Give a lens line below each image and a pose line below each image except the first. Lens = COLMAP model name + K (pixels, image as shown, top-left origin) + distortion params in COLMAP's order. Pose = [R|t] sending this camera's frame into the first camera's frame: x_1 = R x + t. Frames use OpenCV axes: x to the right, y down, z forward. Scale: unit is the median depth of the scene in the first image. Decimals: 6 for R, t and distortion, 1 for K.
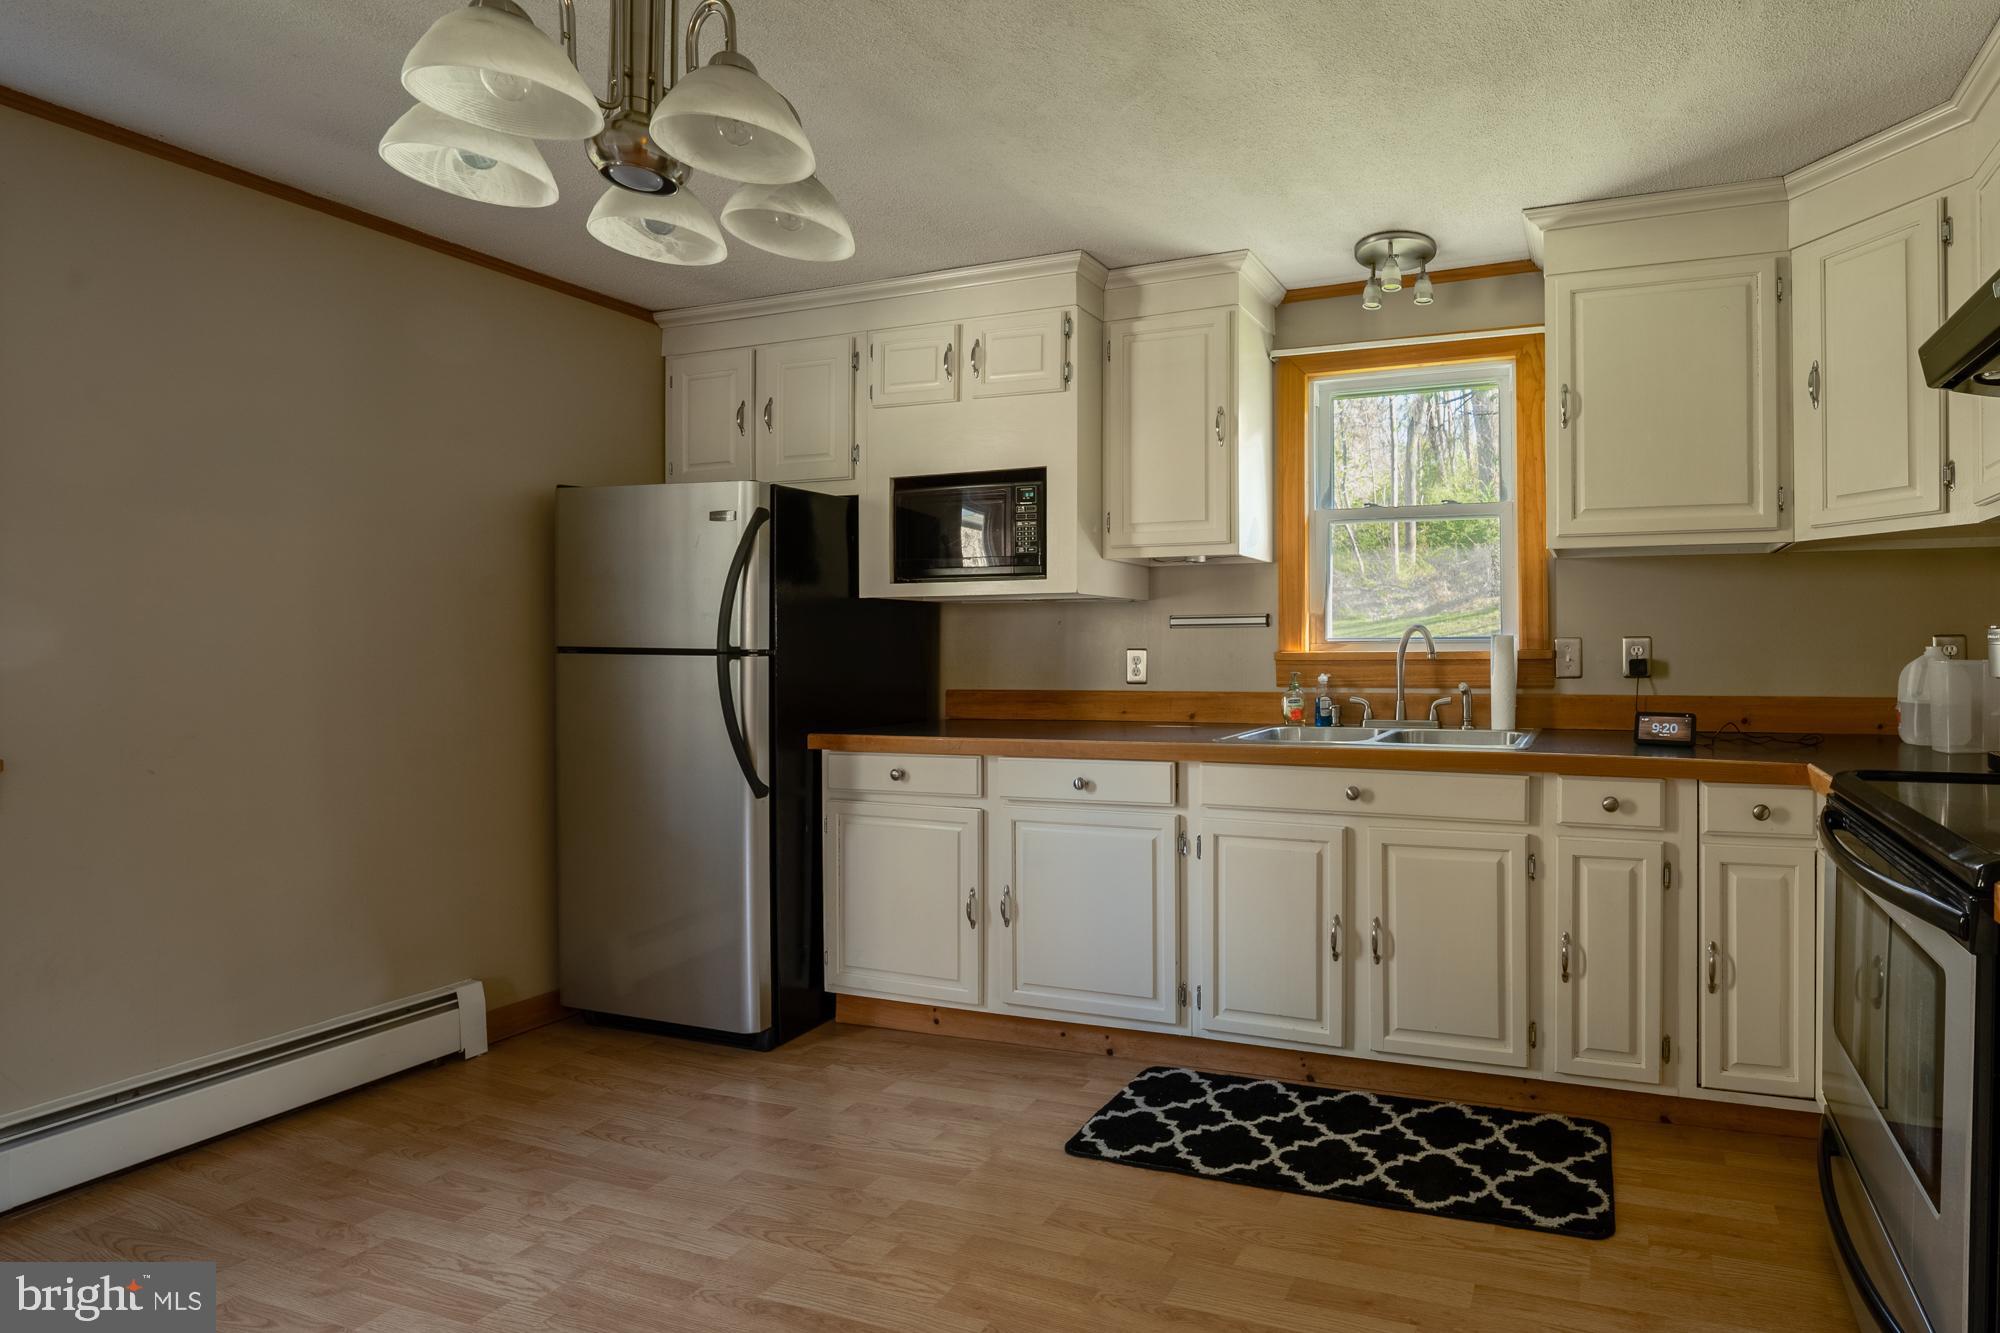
lens RADIAL K [[792.7, 0, 999.9], [0, 792.7, 656.8], [0, 0, 1]] dist [-0.009141, -0.000343]
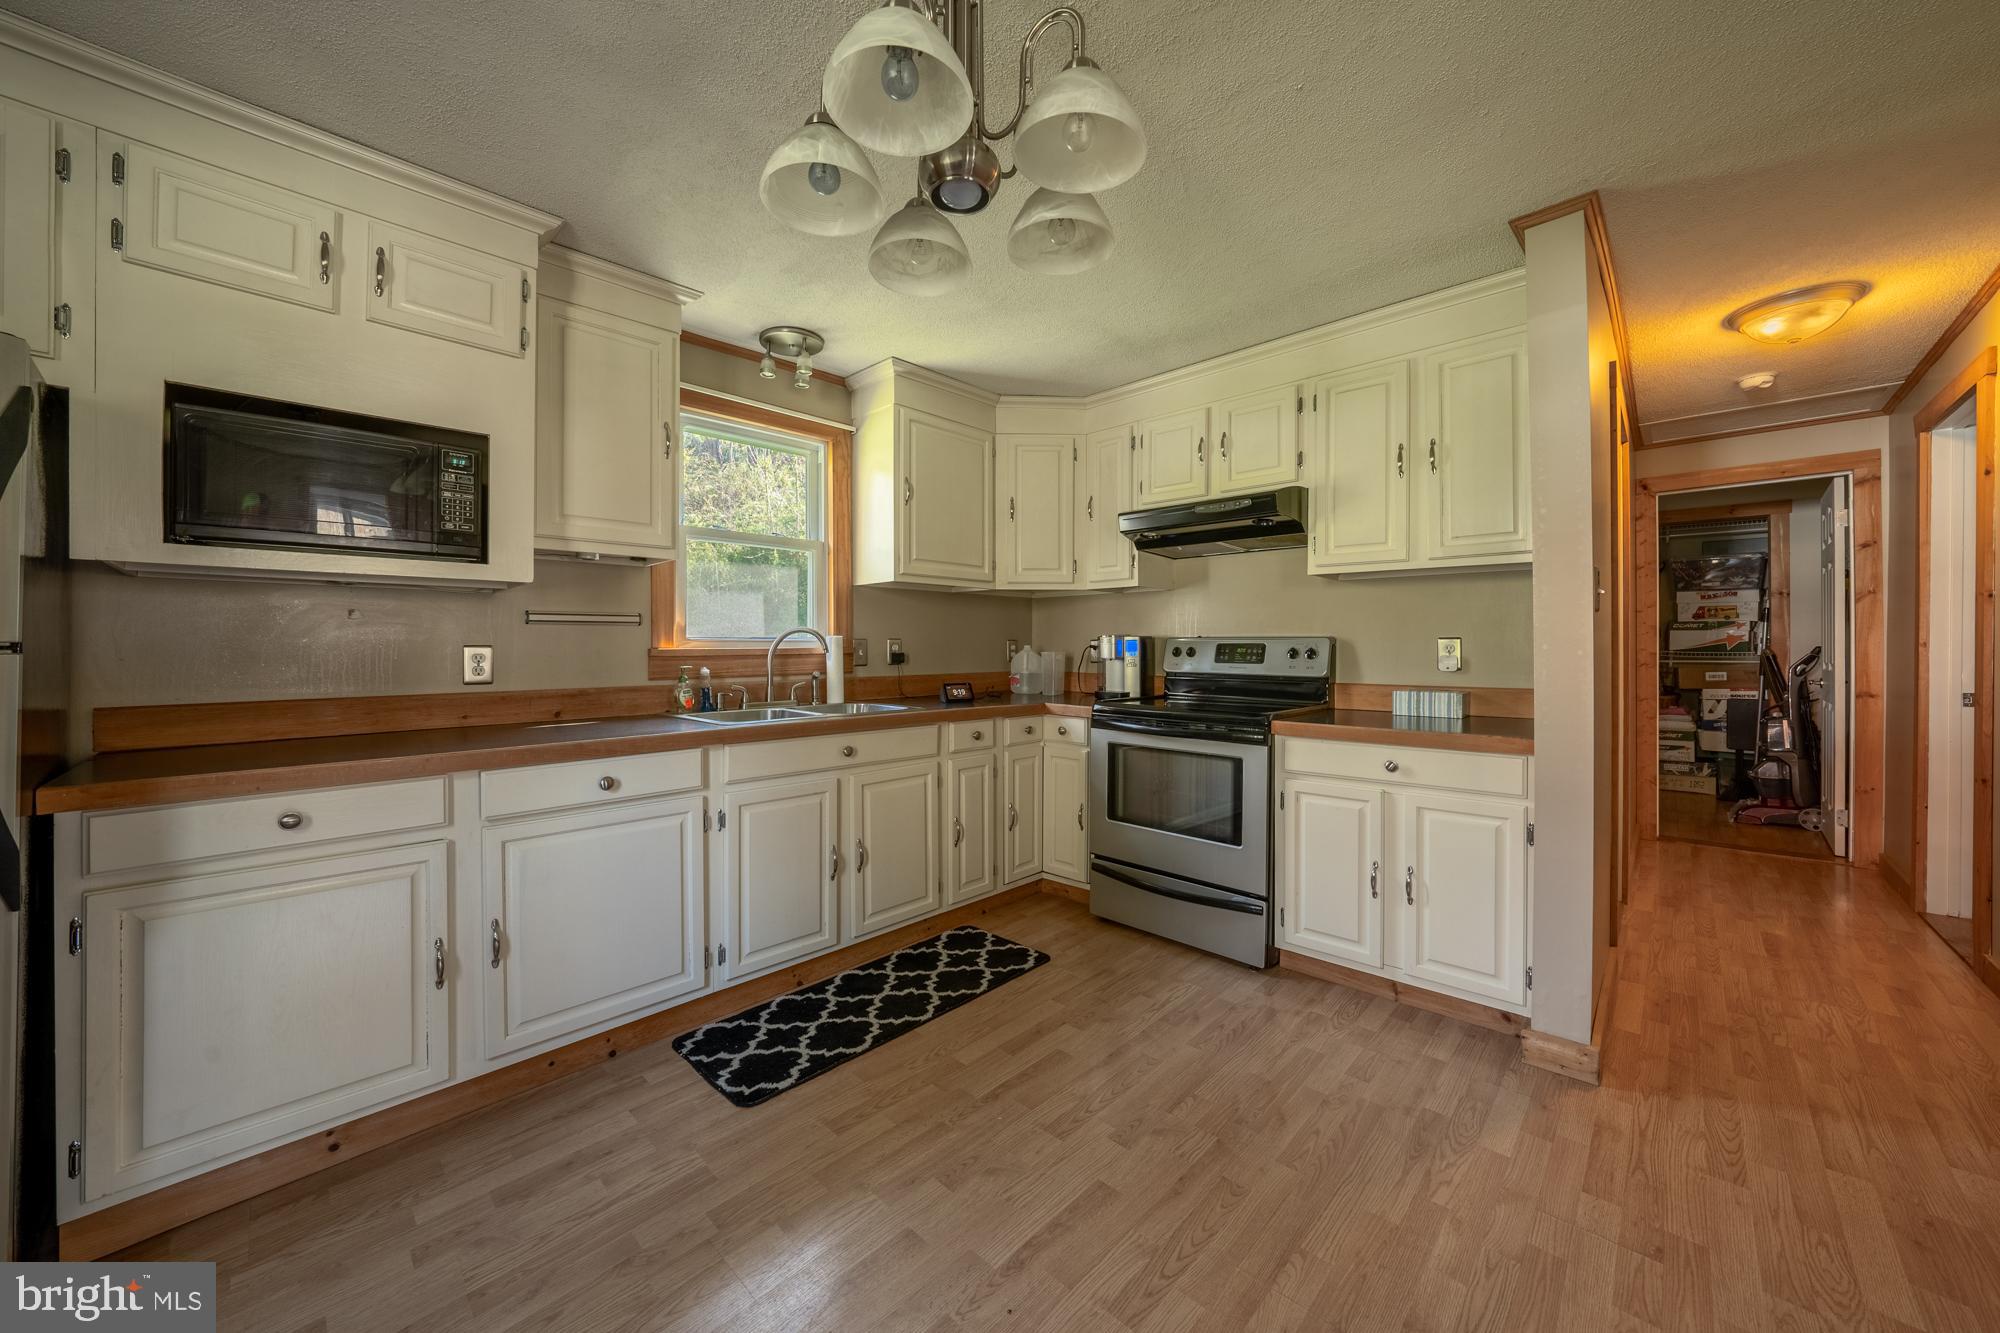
lens RADIAL K [[707.5, 0, 1001.4], [0, 707.5, 653.7], [0, 0, 1]] dist [-0.002460, 0.000296]
pose [[0.479198, -0.006060, 0.877686, -0.364461], [0.007410, 0.999968, 0.002859, 0.002059], [-0.877675, 0.005134, 0.479228, 0.137462]]
